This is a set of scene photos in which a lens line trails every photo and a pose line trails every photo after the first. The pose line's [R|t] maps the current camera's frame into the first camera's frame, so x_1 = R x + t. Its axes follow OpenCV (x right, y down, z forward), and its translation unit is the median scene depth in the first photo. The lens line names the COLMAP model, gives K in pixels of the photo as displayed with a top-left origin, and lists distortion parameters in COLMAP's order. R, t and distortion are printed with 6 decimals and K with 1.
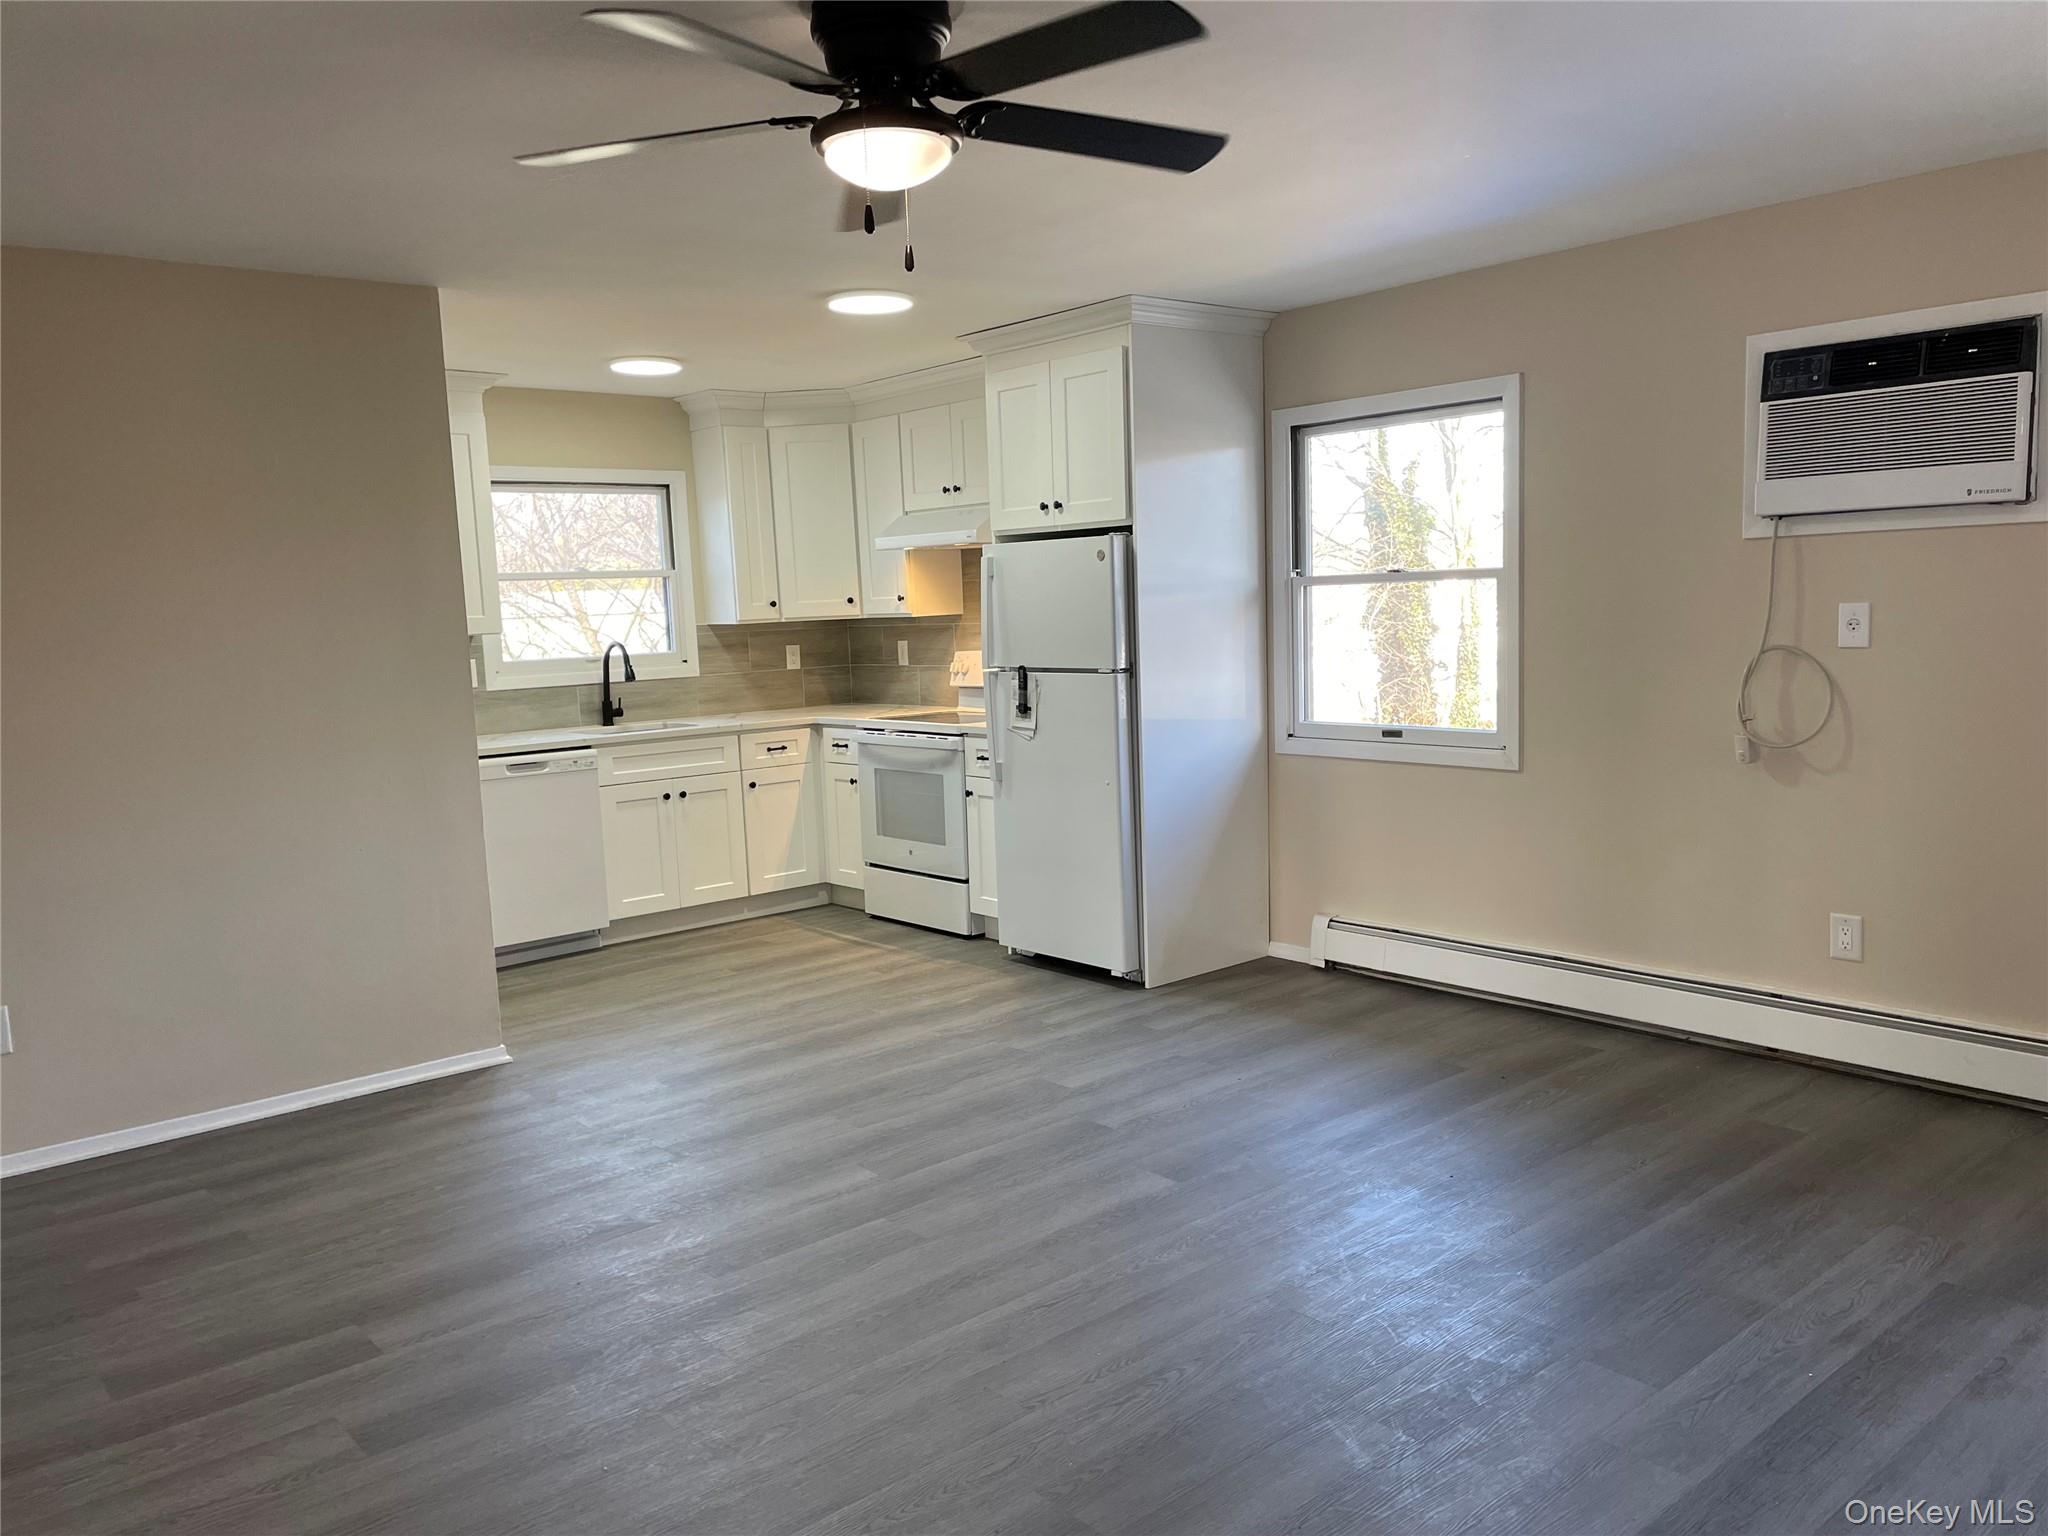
lens RADIAL K [[1535.8, 0, 1022.5], [0, 1535.8, 777.4], [0, 0, 1]] dist [0.109656, -0.138666]
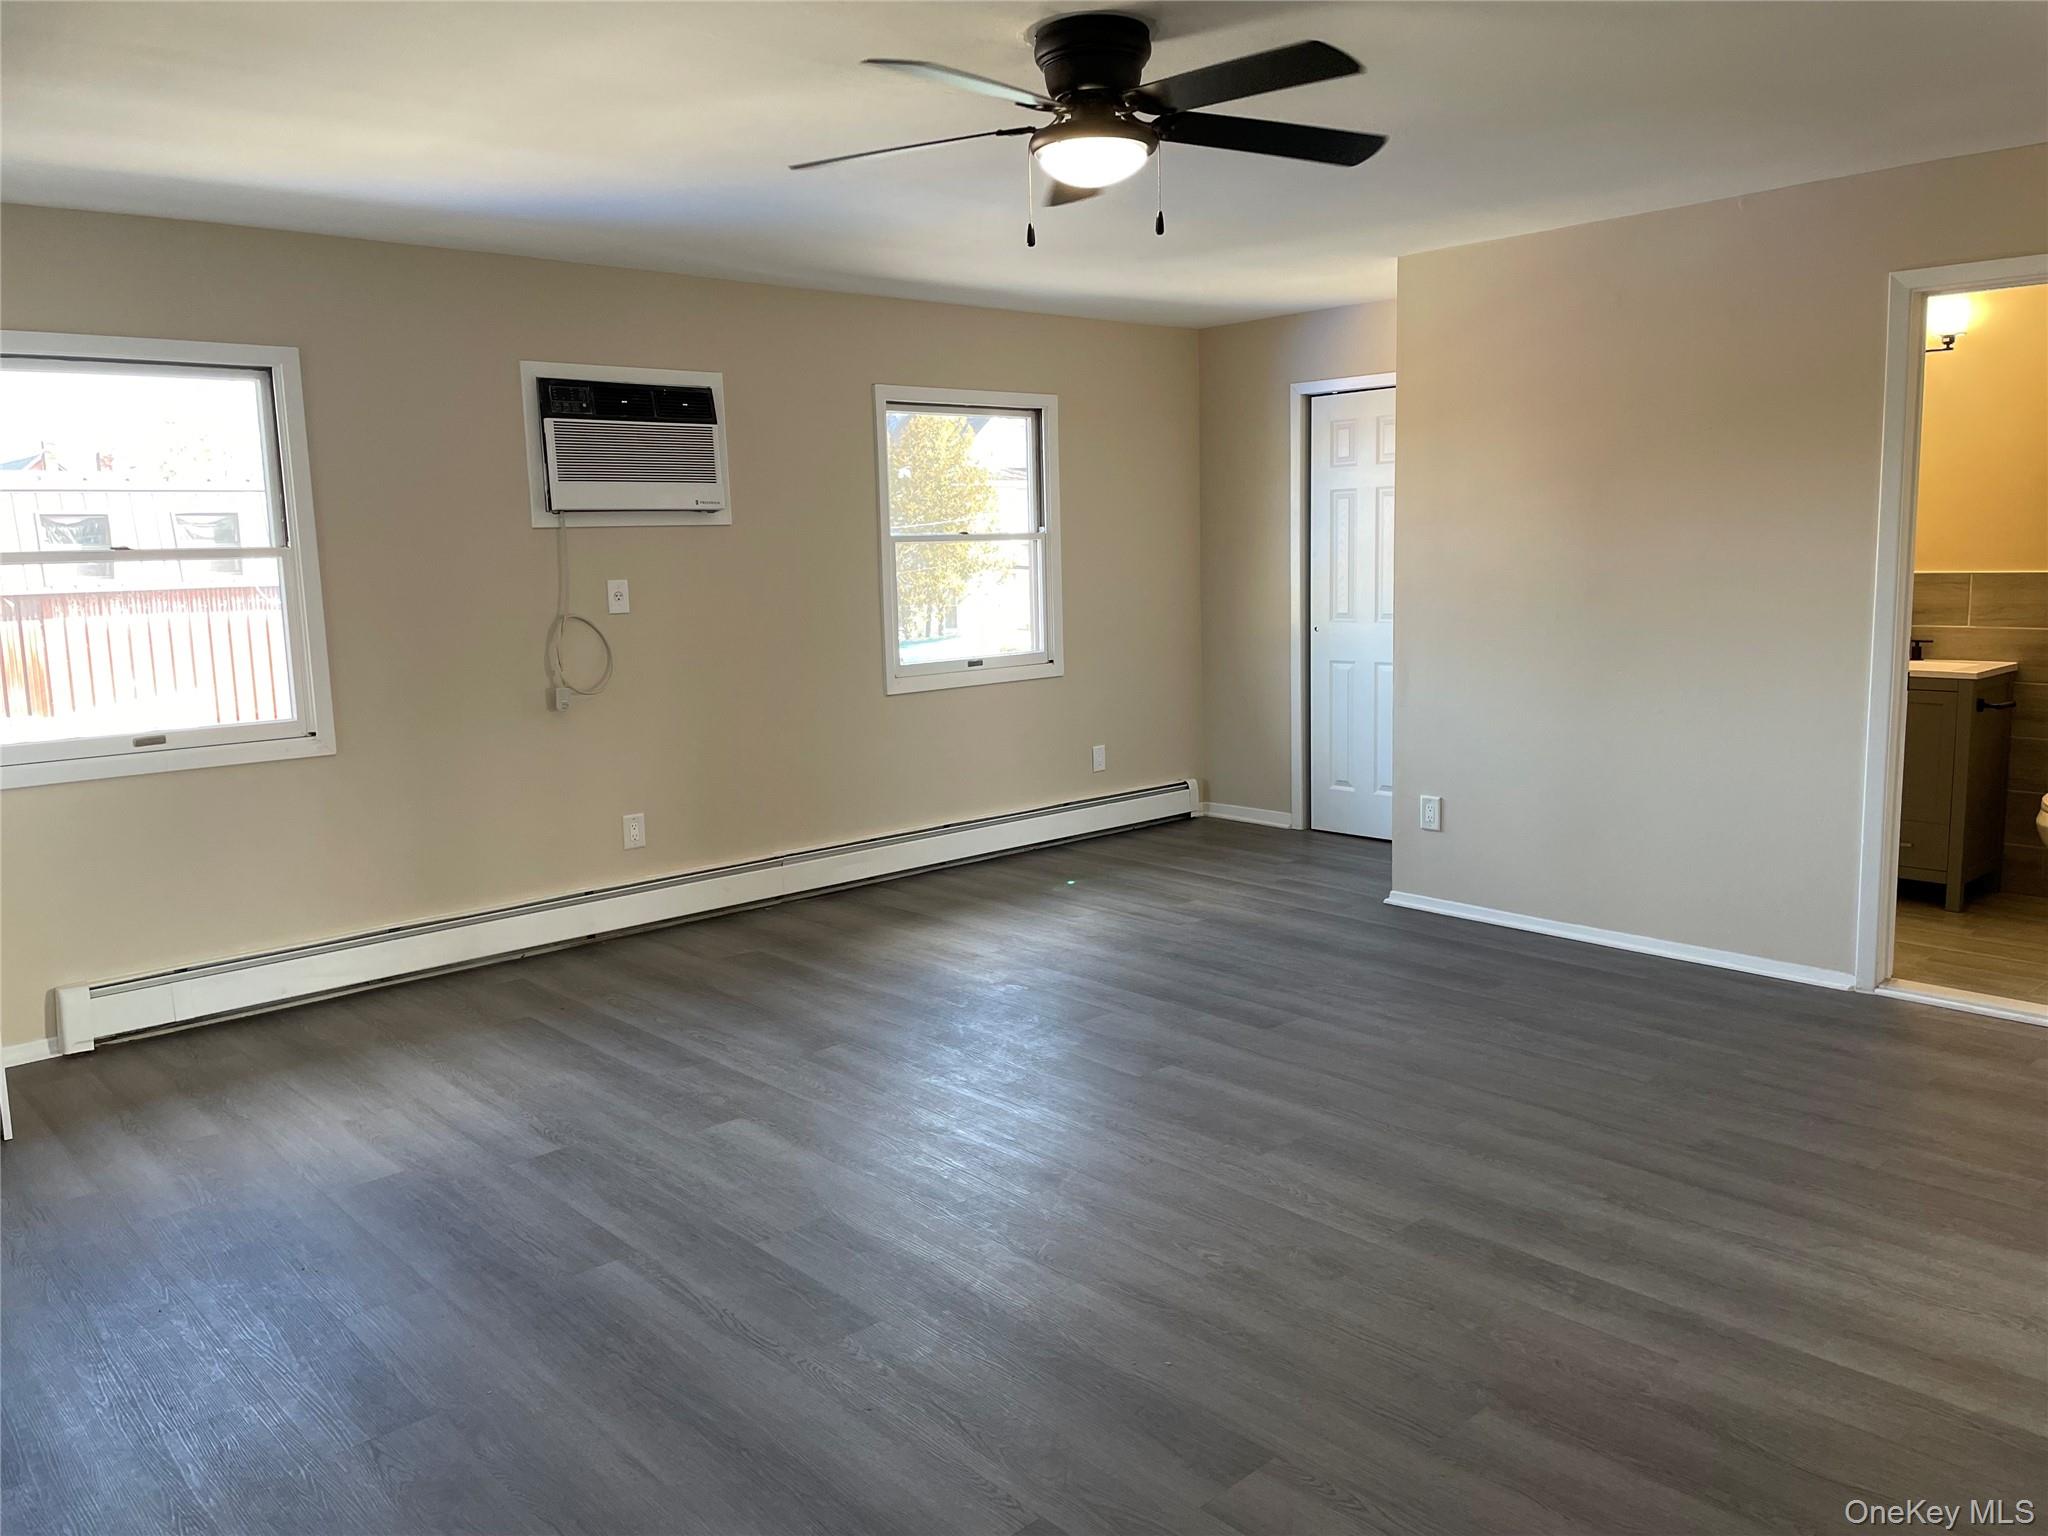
lens RADIAL K [[1540.3, 0, 1014.8], [0, 1540.3, 765.8], [0, 0, 1]] dist [0.103827, -0.143073]
pose [[-0.030157, -0.104163, 0.994103, -0.522531], [0.149249, 0.982936, 0.107521, -0.030610], [-0.988340, 0.151611, -0.014096, 0.456914]]
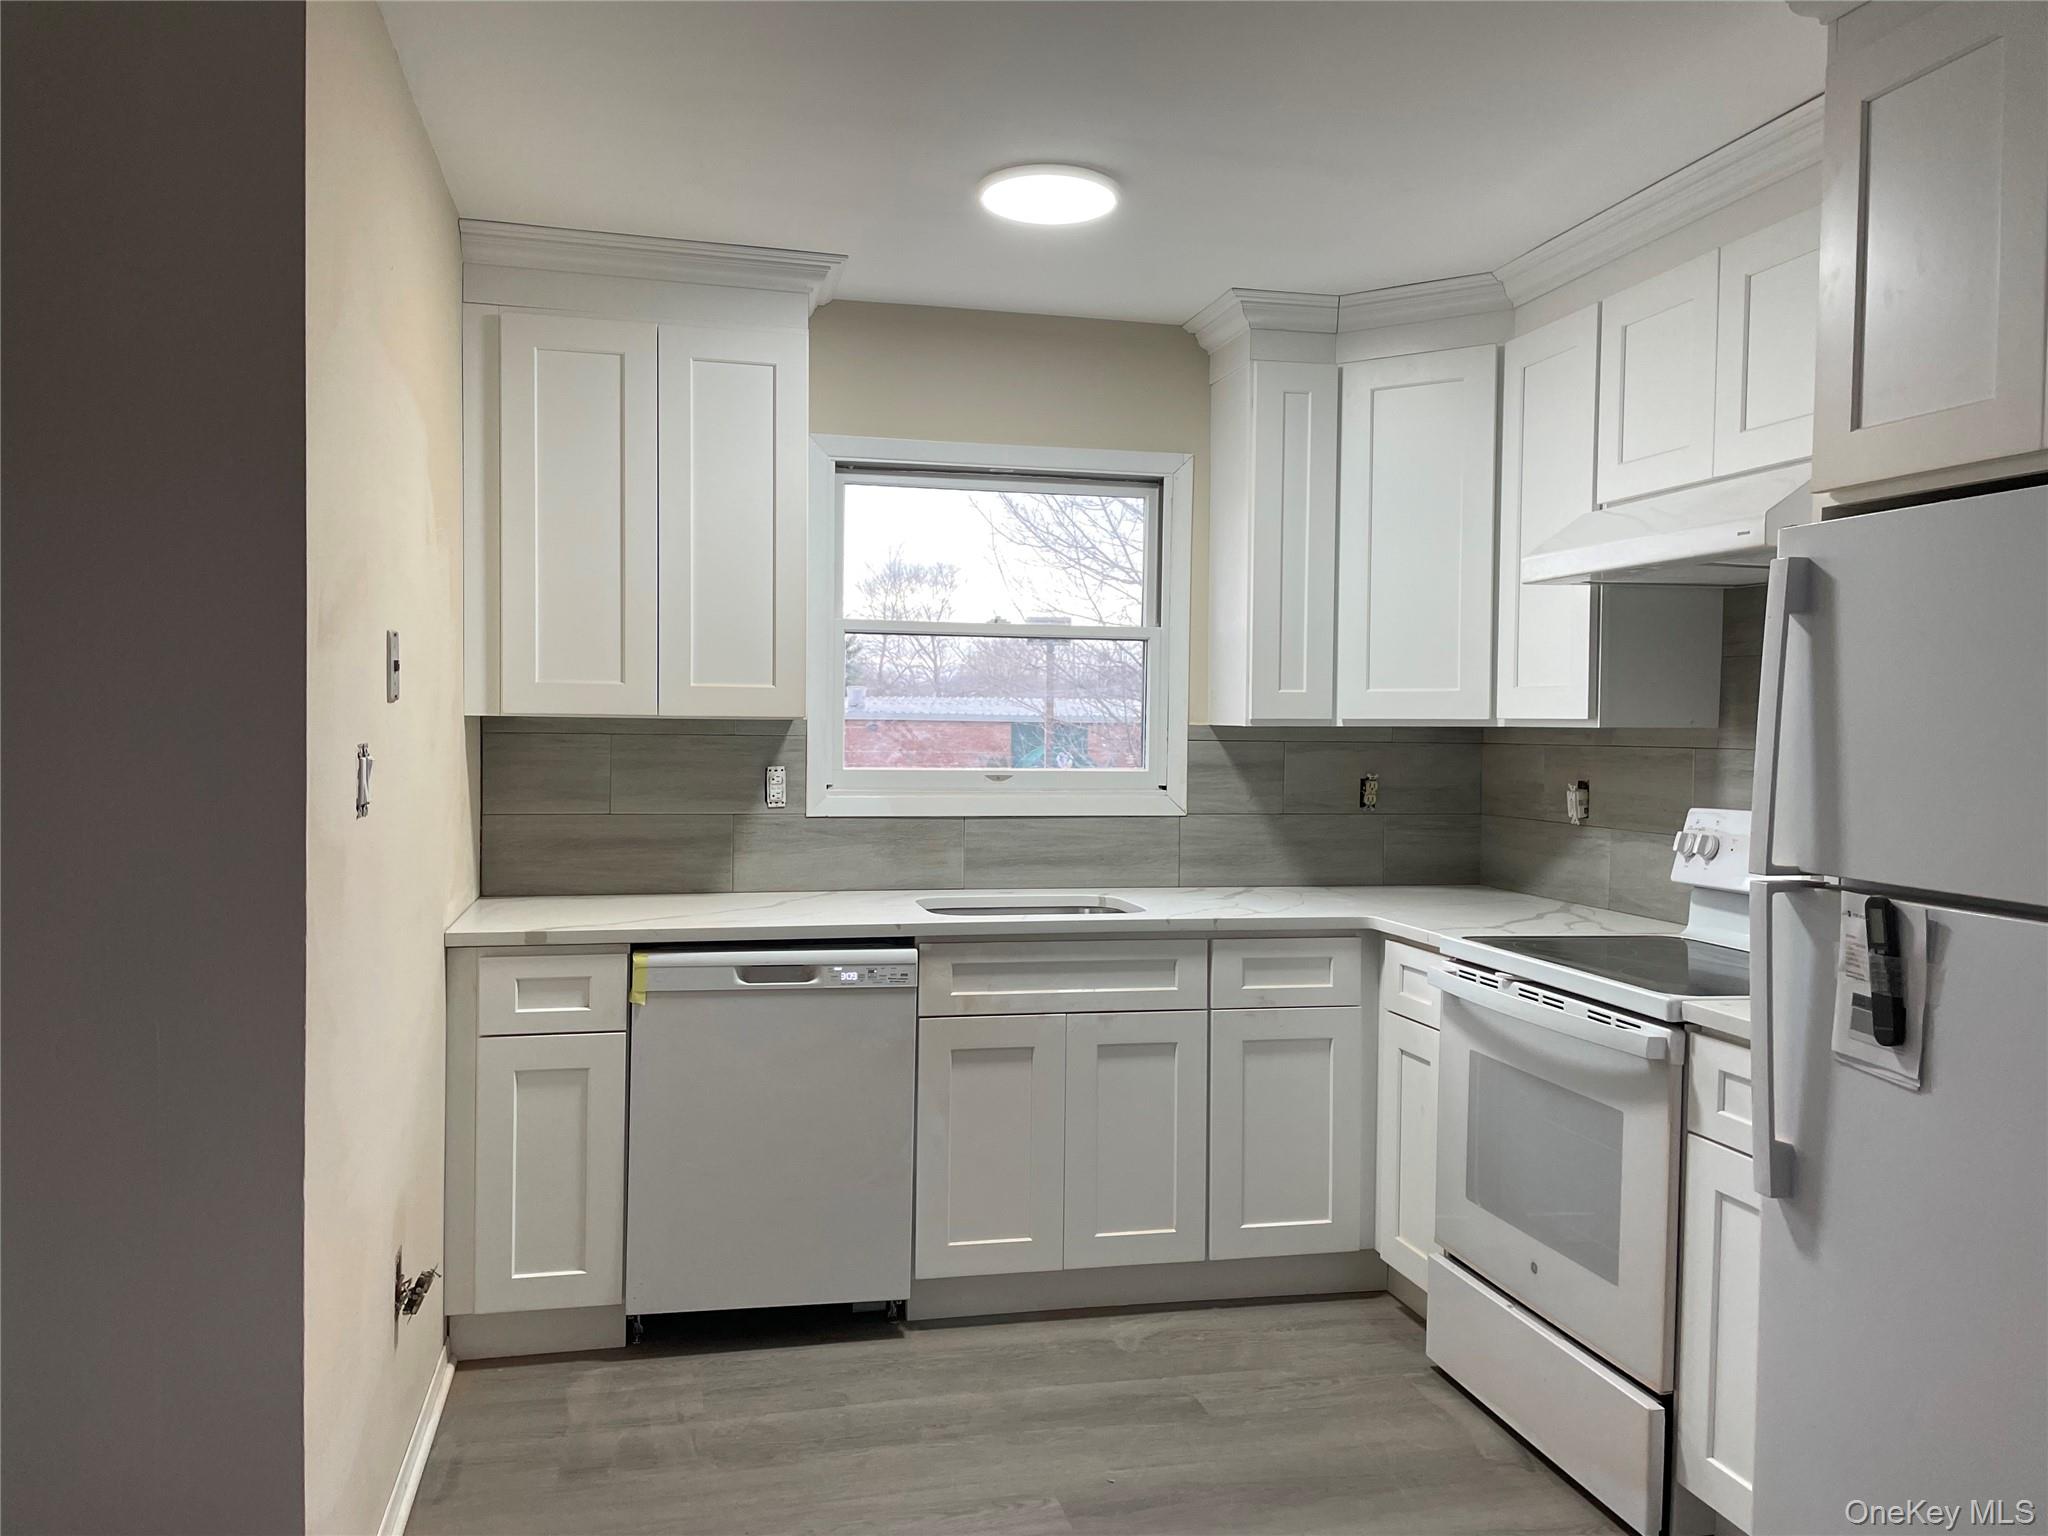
lens RADIAL K [[1535.8, 0, 1022.5], [0, 1535.8, 777.4], [0, 0, 1]] dist [0.109656, -0.138666]
pose [[0.890399, 0.066998, -0.450223, -0.013185], [-0.100347, 0.993666, -0.050588, -0.051938], [0.443982, 0.090222, 0.891482, 0.544324]]
